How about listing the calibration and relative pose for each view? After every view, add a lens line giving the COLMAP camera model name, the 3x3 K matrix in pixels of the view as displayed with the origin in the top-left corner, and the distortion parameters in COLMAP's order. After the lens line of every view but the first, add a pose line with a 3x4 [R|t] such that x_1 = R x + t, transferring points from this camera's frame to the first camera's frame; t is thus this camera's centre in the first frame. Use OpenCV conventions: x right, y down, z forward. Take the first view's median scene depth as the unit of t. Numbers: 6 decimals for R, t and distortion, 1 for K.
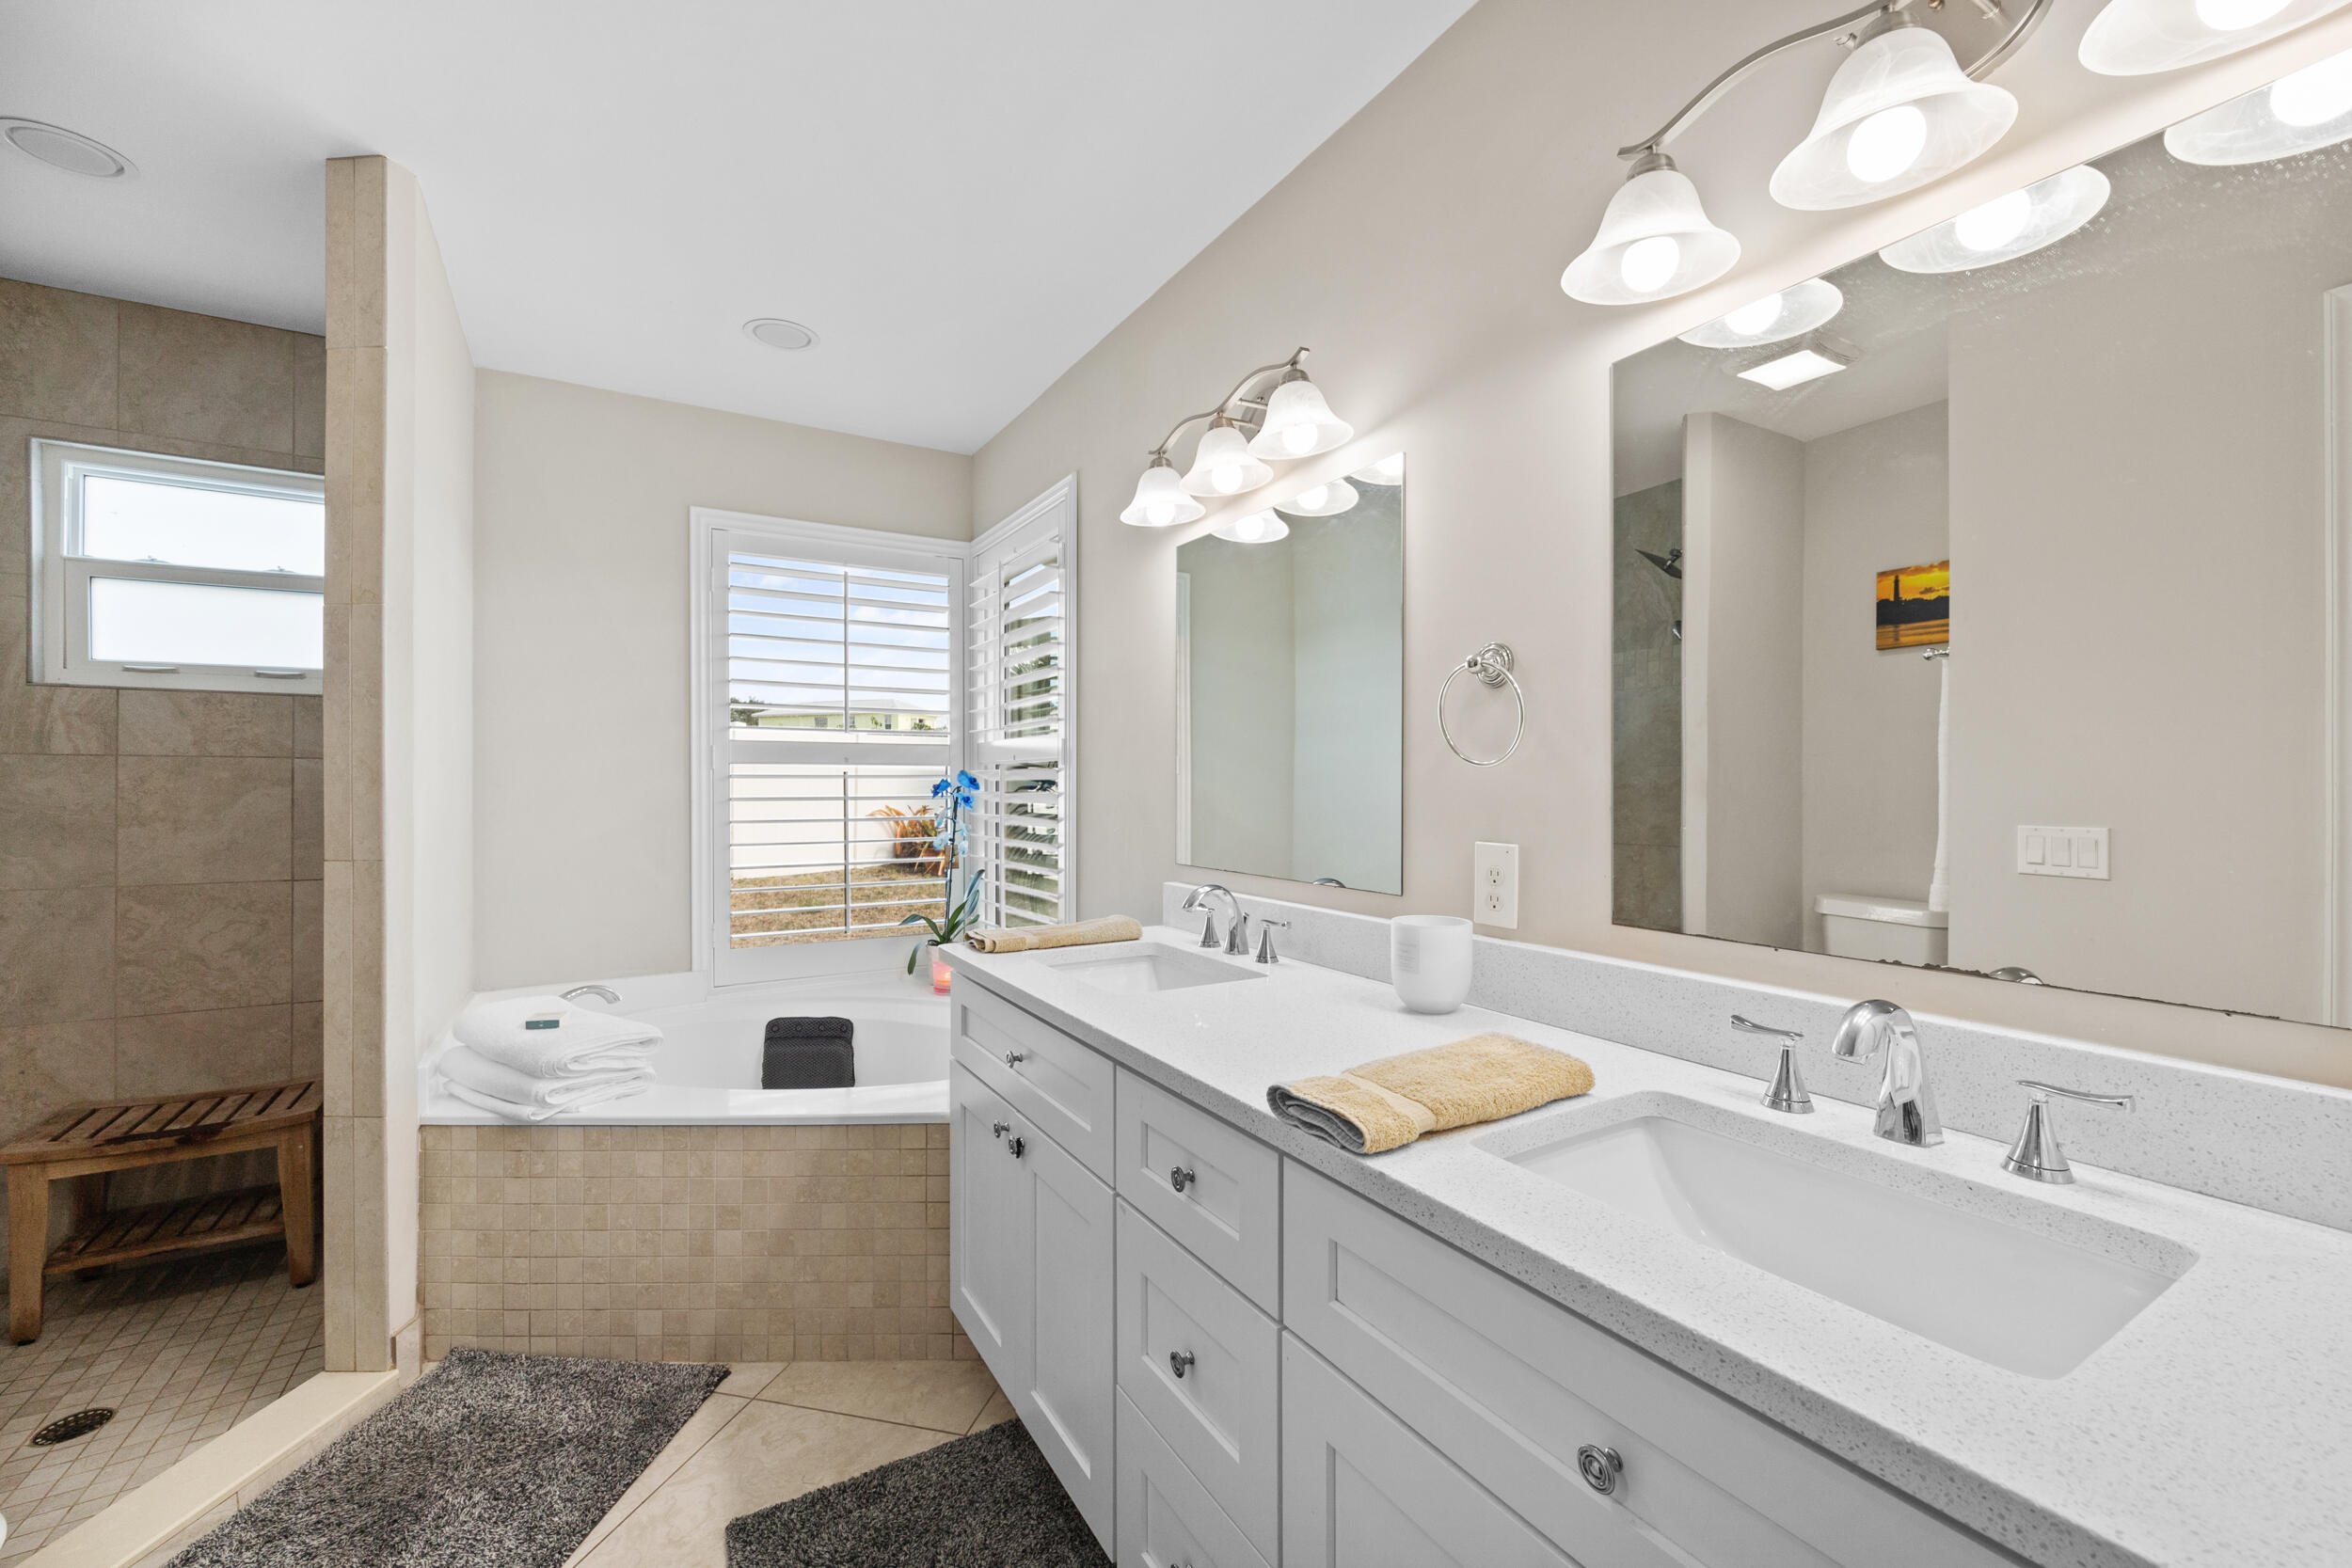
lens RADIAL K [[952.4, 0, 1181.4], [0, 952.4, 782.8], [0, 0, 1]] dist [0.000525, -0.000091]
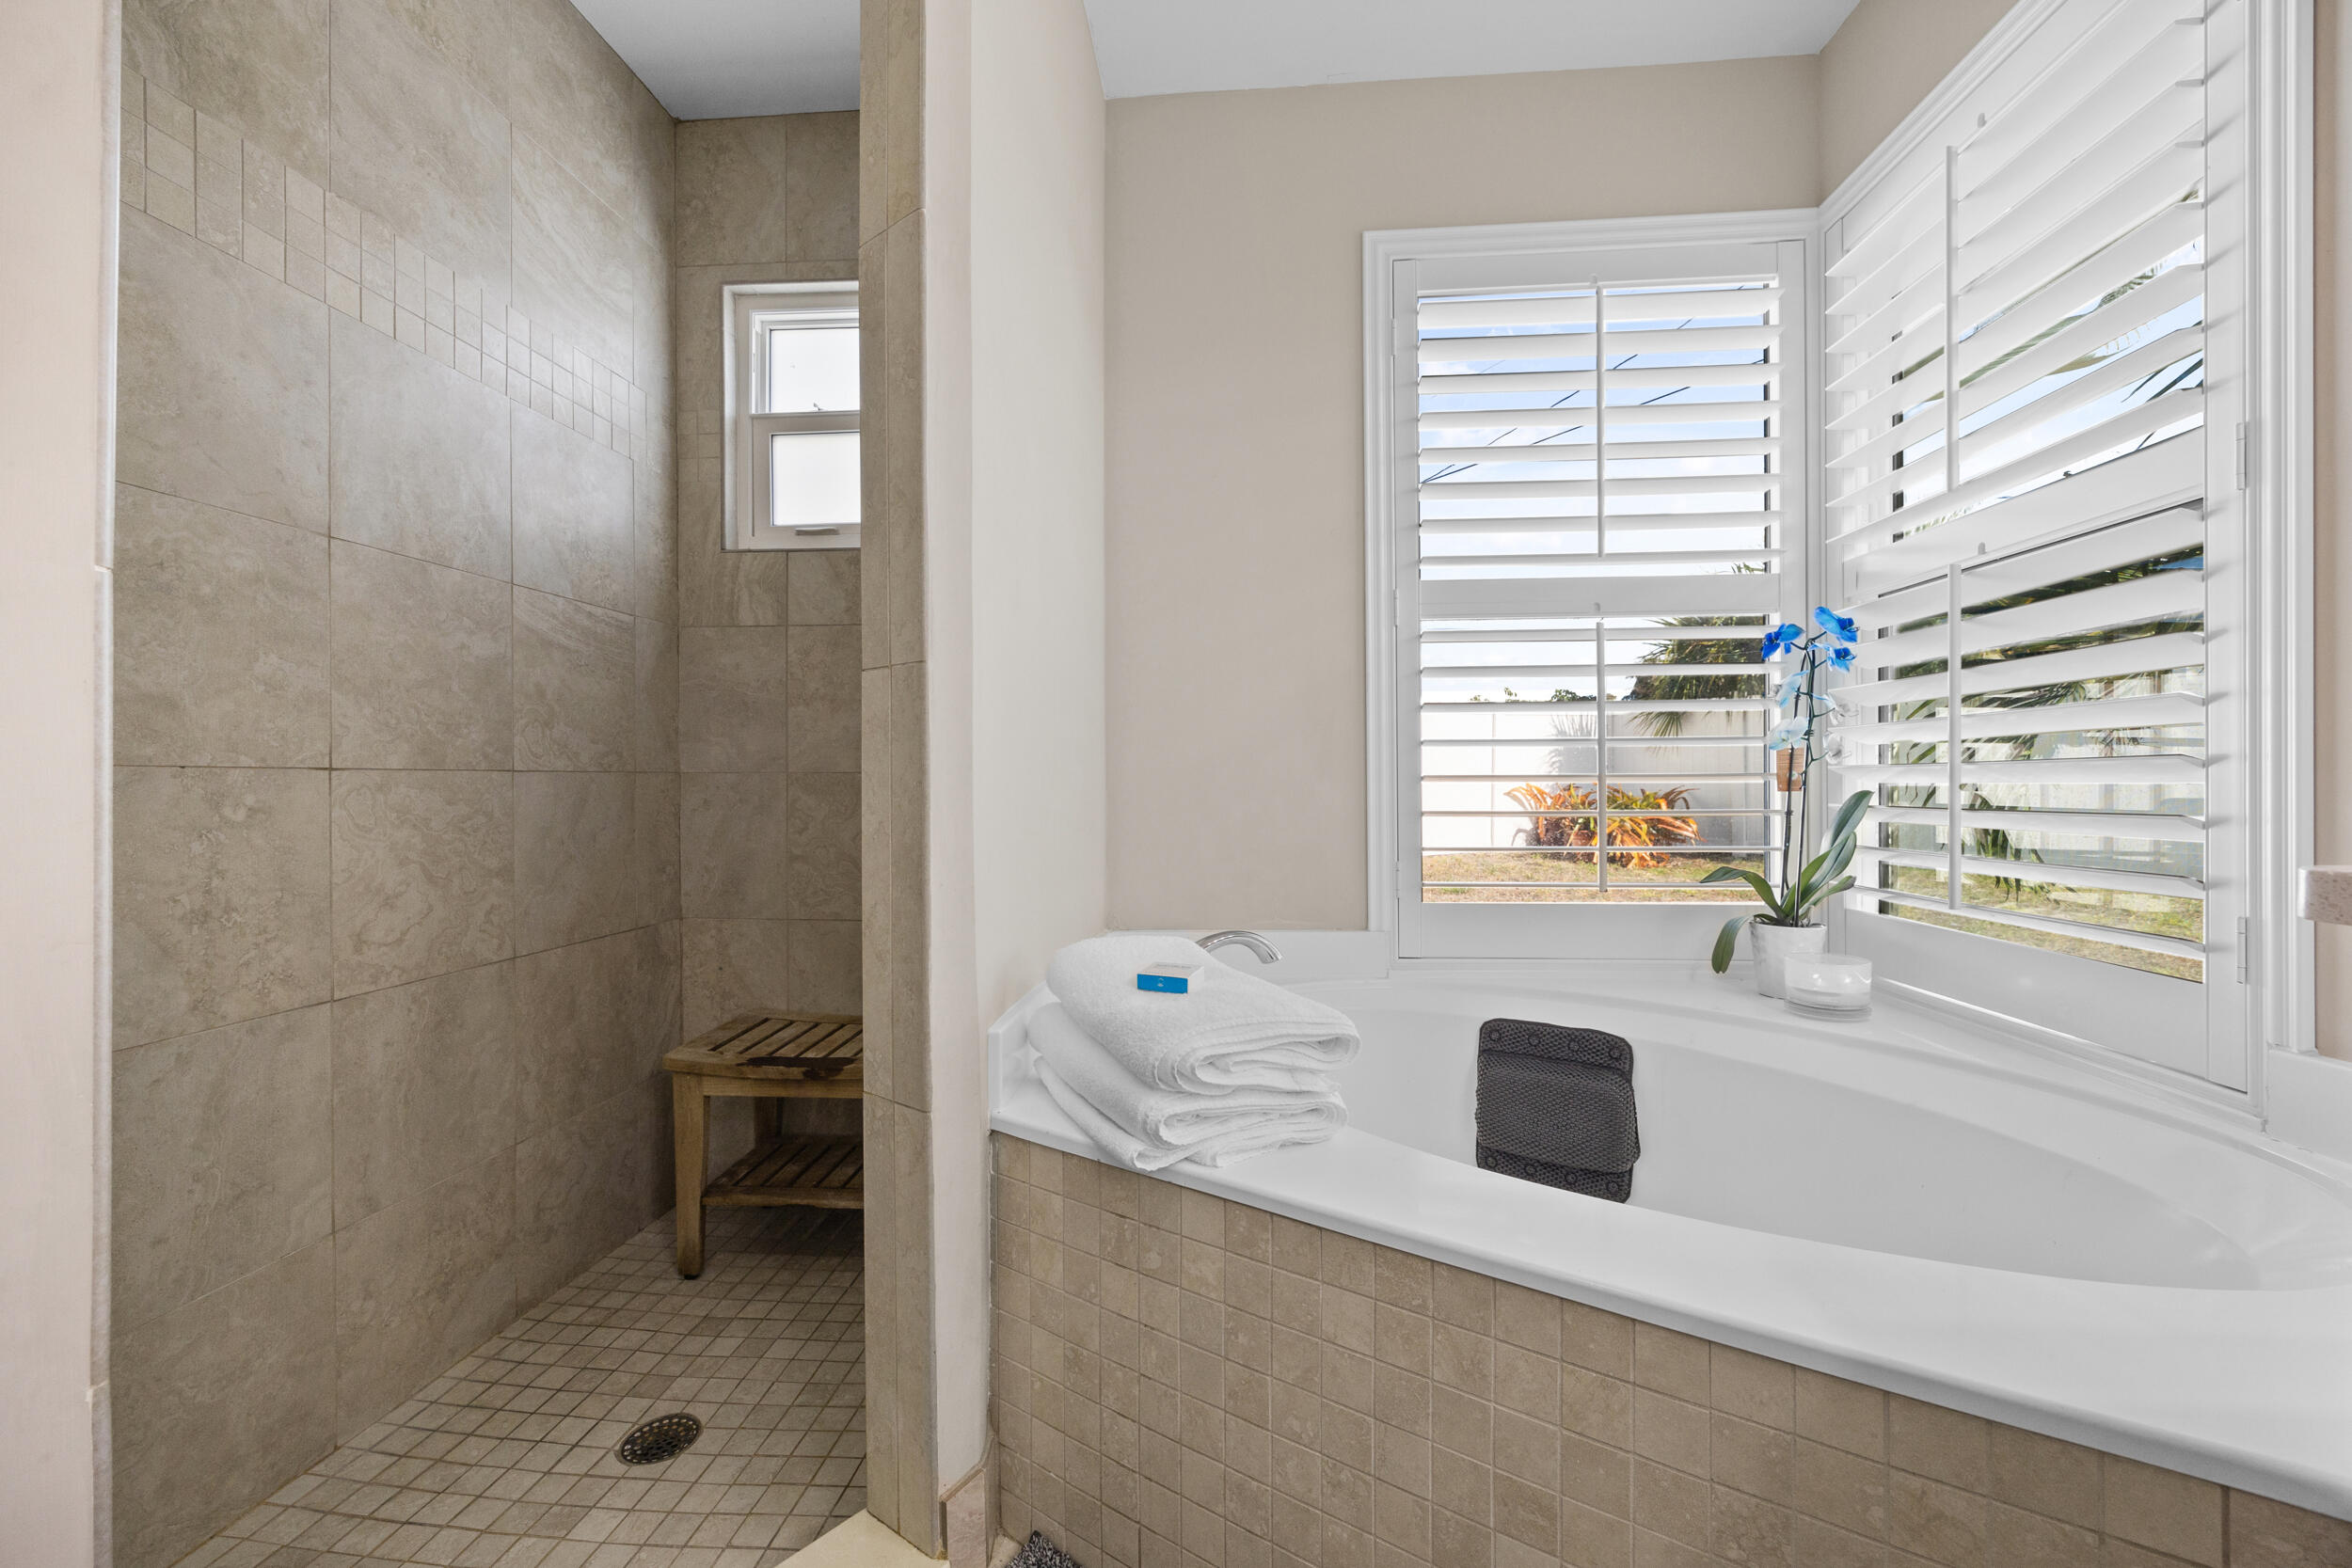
lens RADIAL K [[952.4, 0, 1181.4], [0, 952.4, 782.8], [0, 0, 1]] dist [0.000525, -0.000091]
pose [[0.815087, -0.002949, -0.579332, -0.324956], [0.003727, 0.999993, 0.000153, 0.130602], [0.579327, -0.002284, 0.815092, 0.529529]]
